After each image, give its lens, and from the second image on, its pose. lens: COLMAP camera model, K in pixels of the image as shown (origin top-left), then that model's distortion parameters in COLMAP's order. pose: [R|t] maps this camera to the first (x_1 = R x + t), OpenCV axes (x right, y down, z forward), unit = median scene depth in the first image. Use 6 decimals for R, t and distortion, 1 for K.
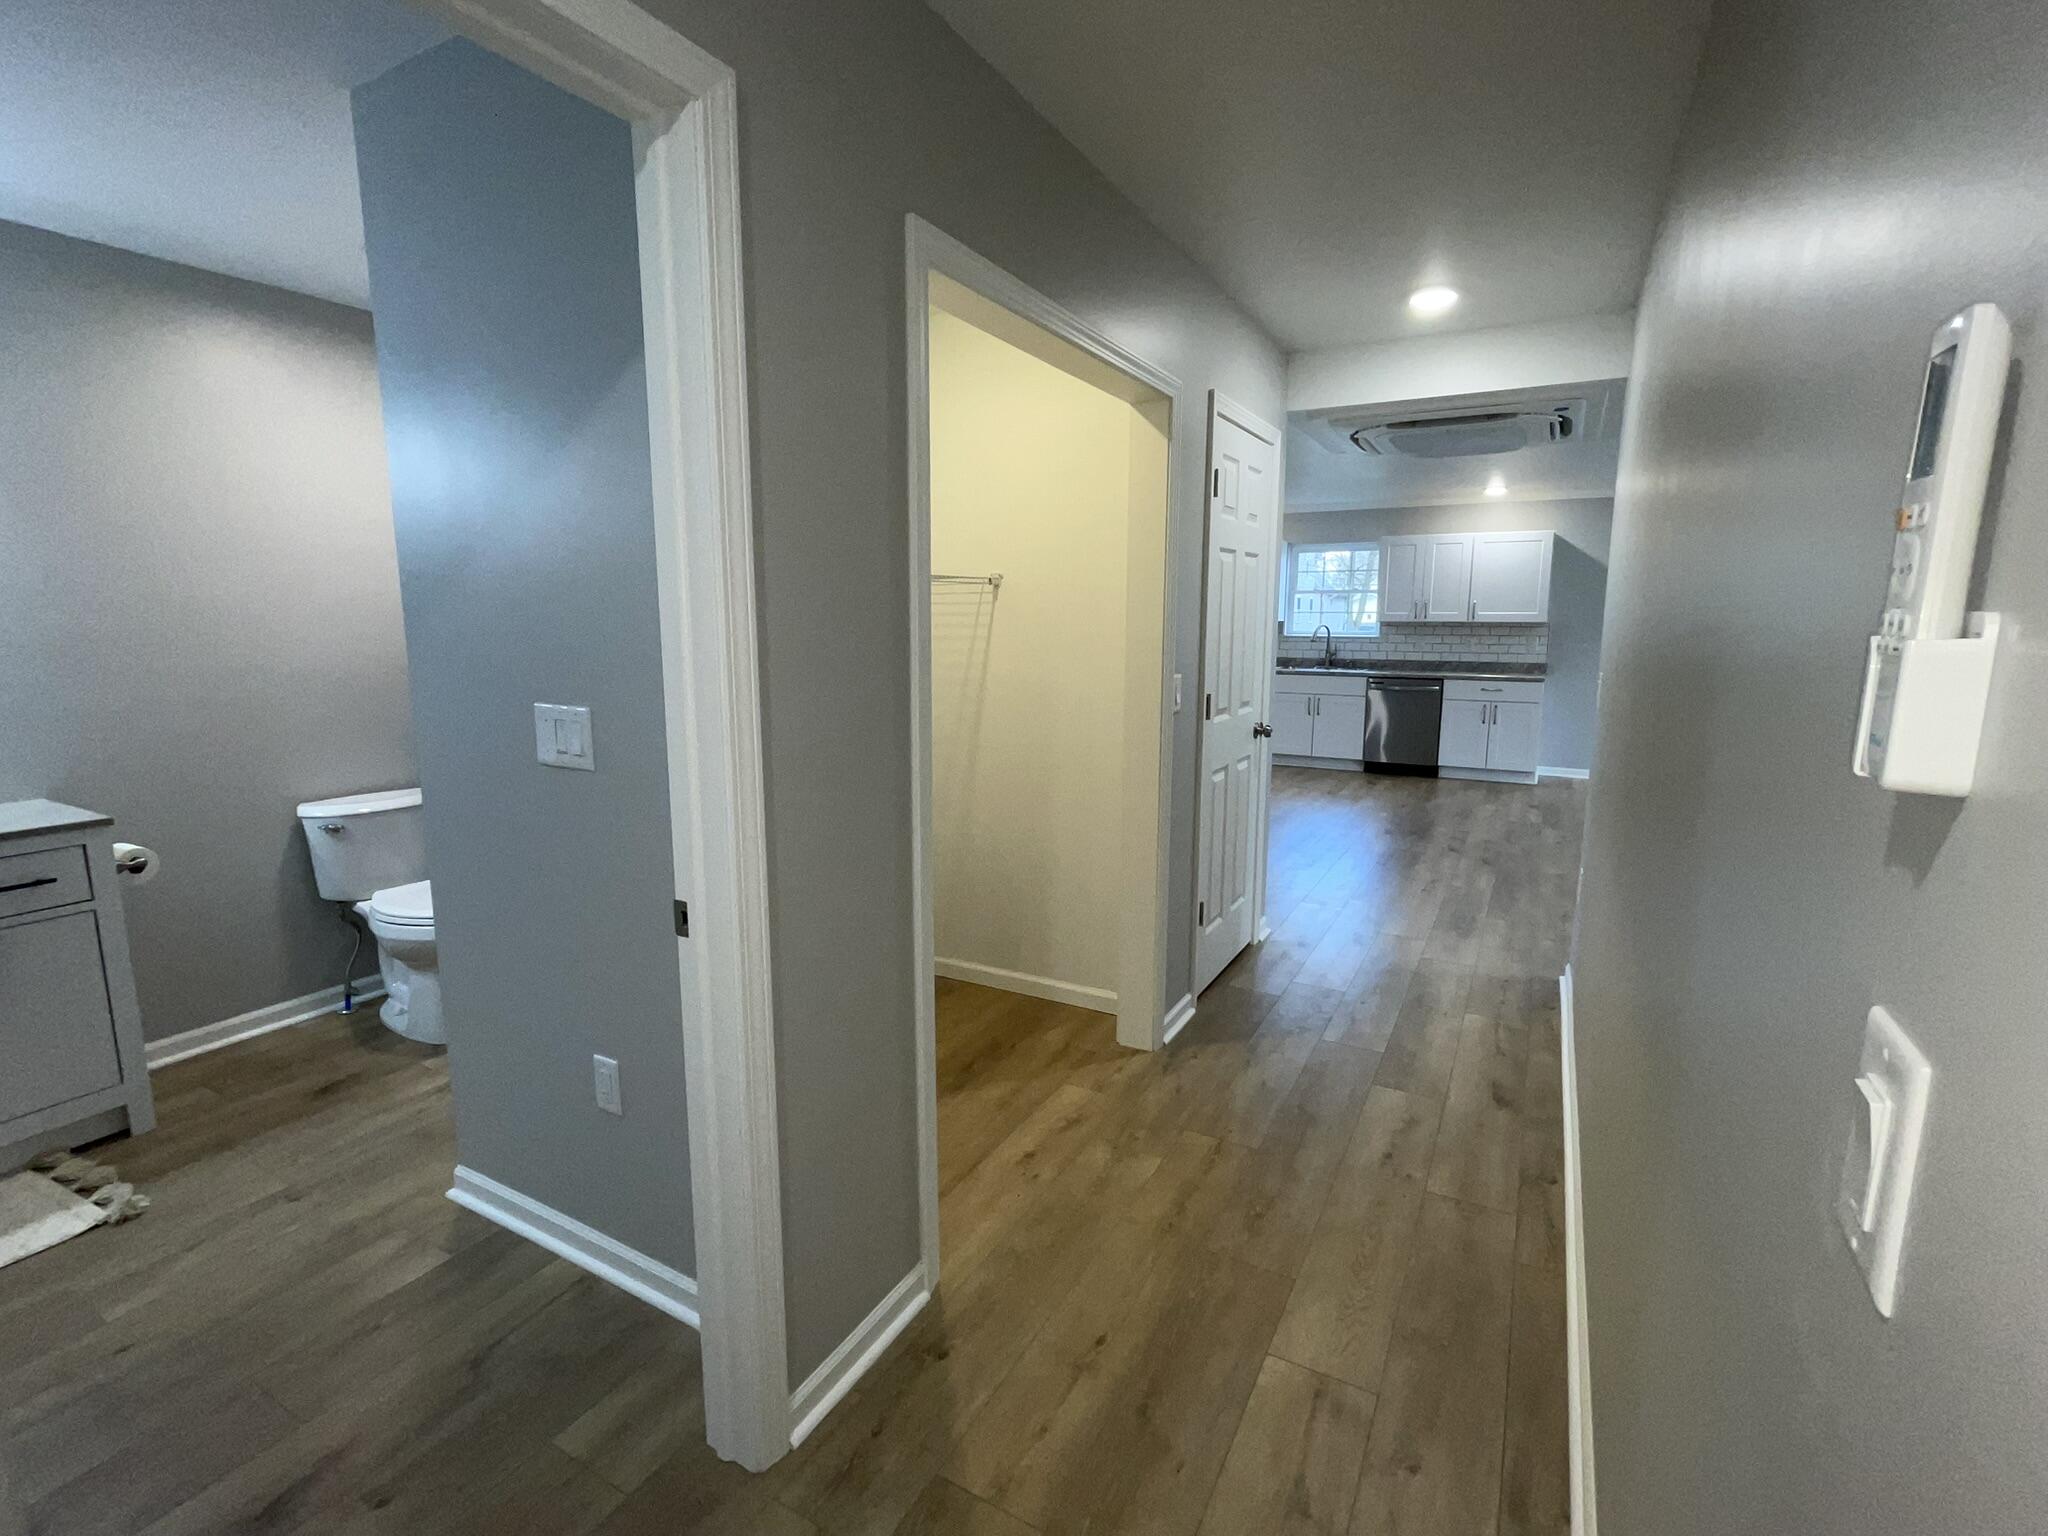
lens RADIAL K [[947.7, 0, 1024.0], [0, 947.7, 768.0], [0, 0, 1]] dist [0.001634, -0.000113]
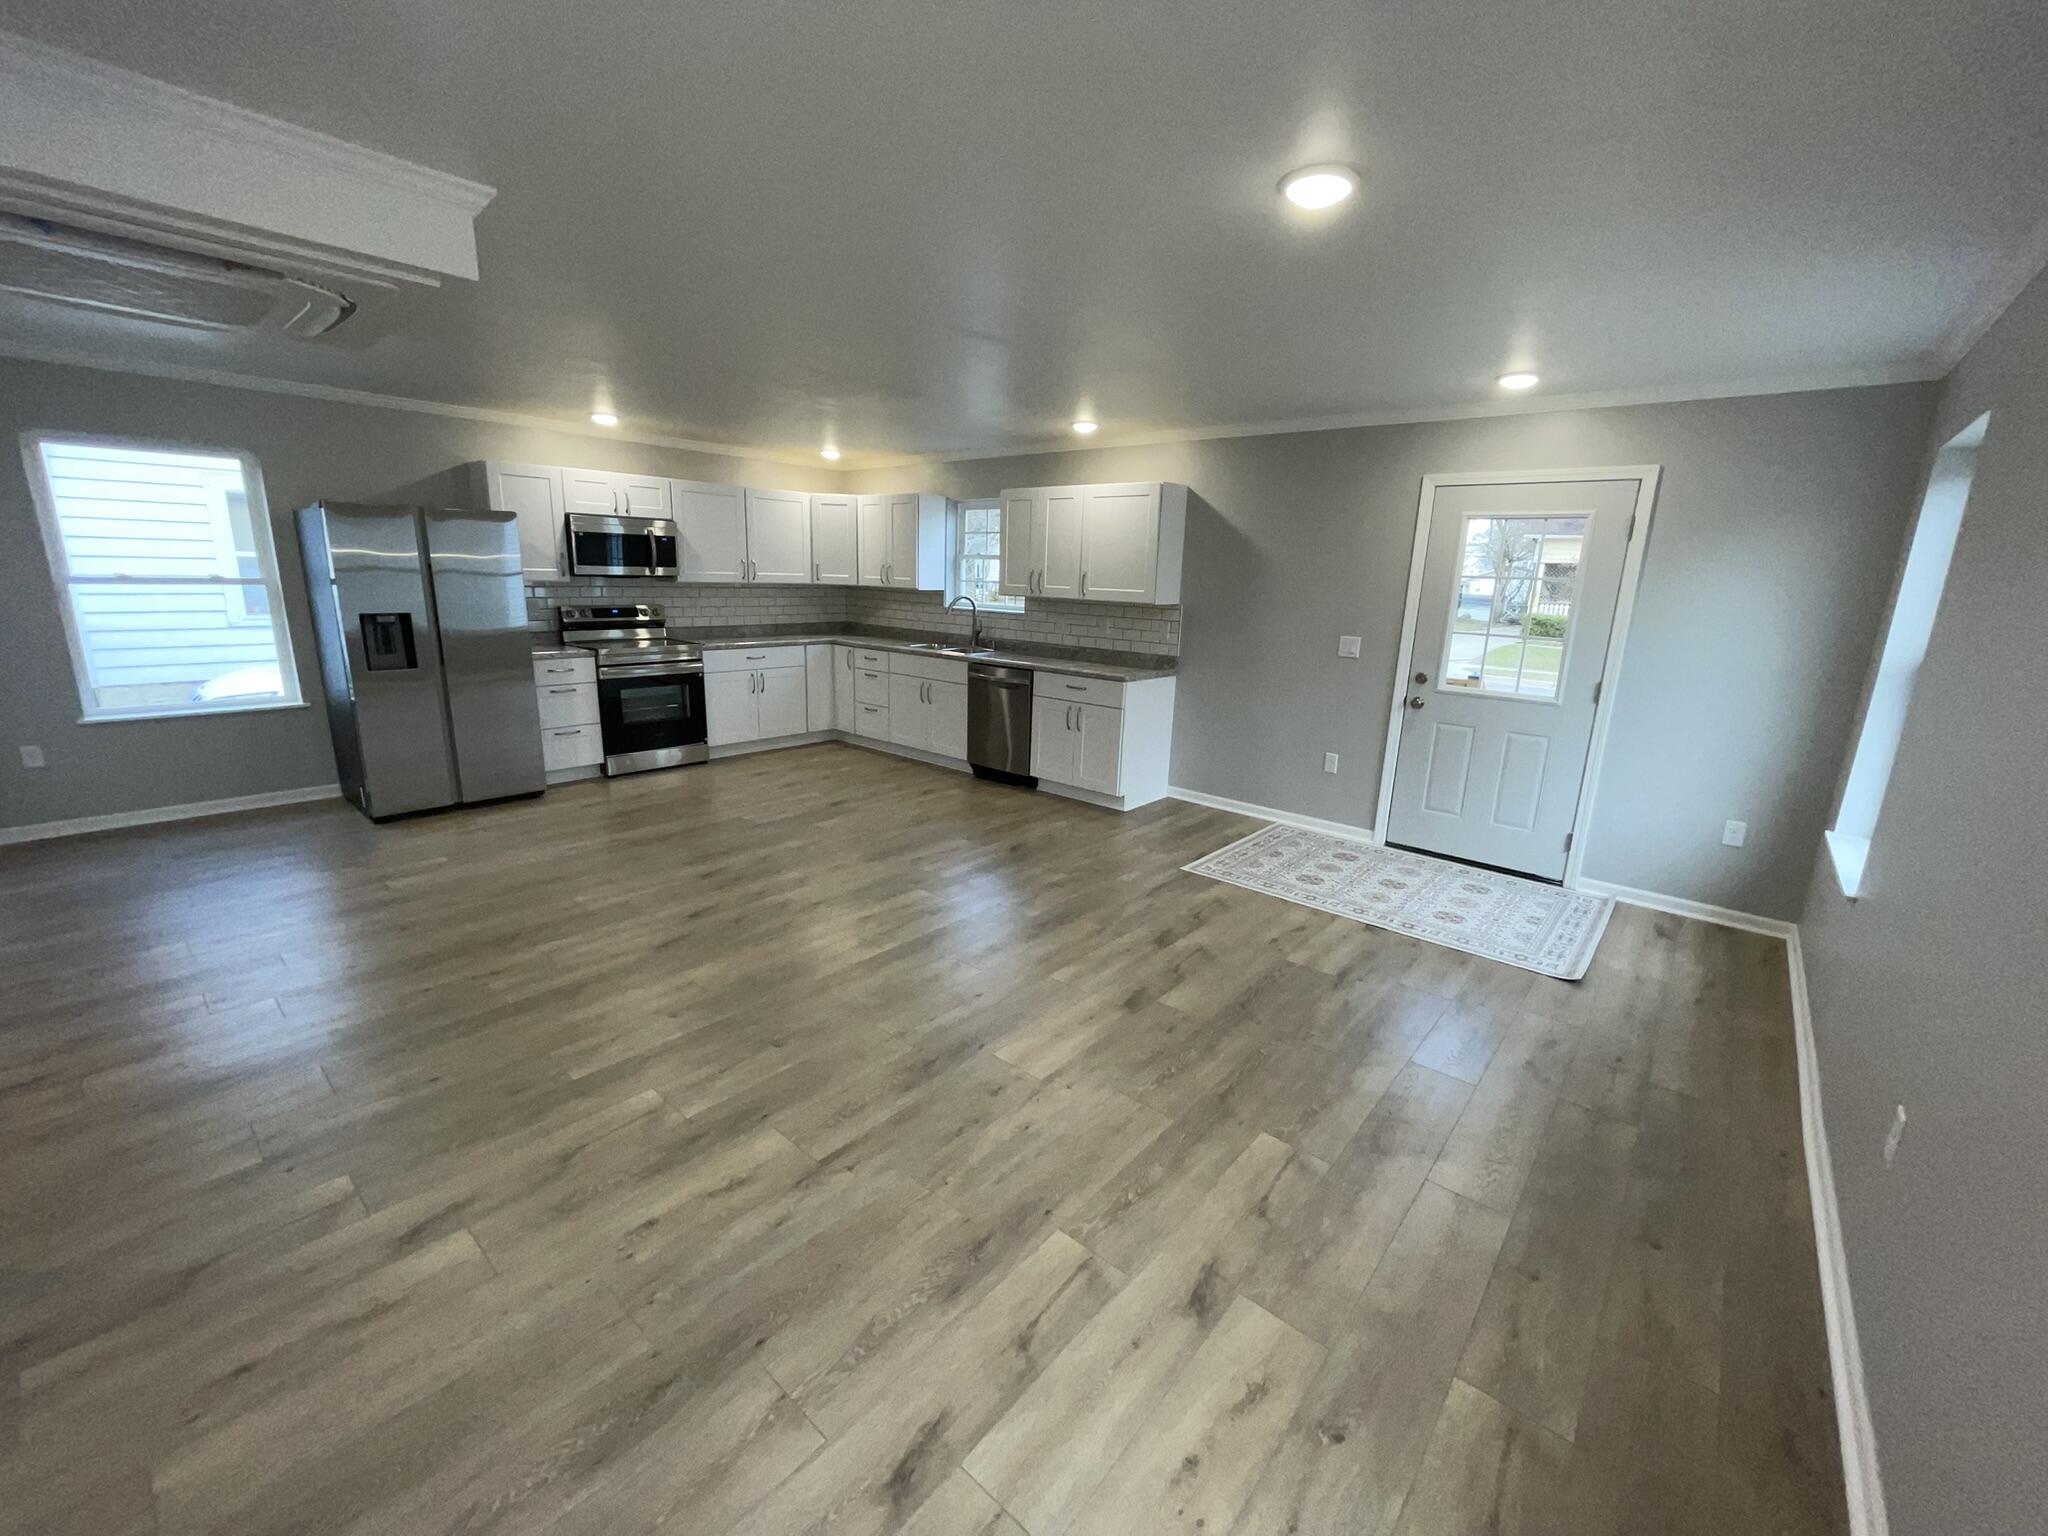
lens RADIAL K [[823.6, 0, 1026.6], [0, 823.6, 766.2], [0, 0, 1]] dist [0.000266, -0.000122]
pose [[0.978640, 0.076781, -0.190705, 0.566177], [-0.063145, 0.995061, 0.076586, -0.064730], [0.195643, -0.062908, 0.978655, 0.303595]]
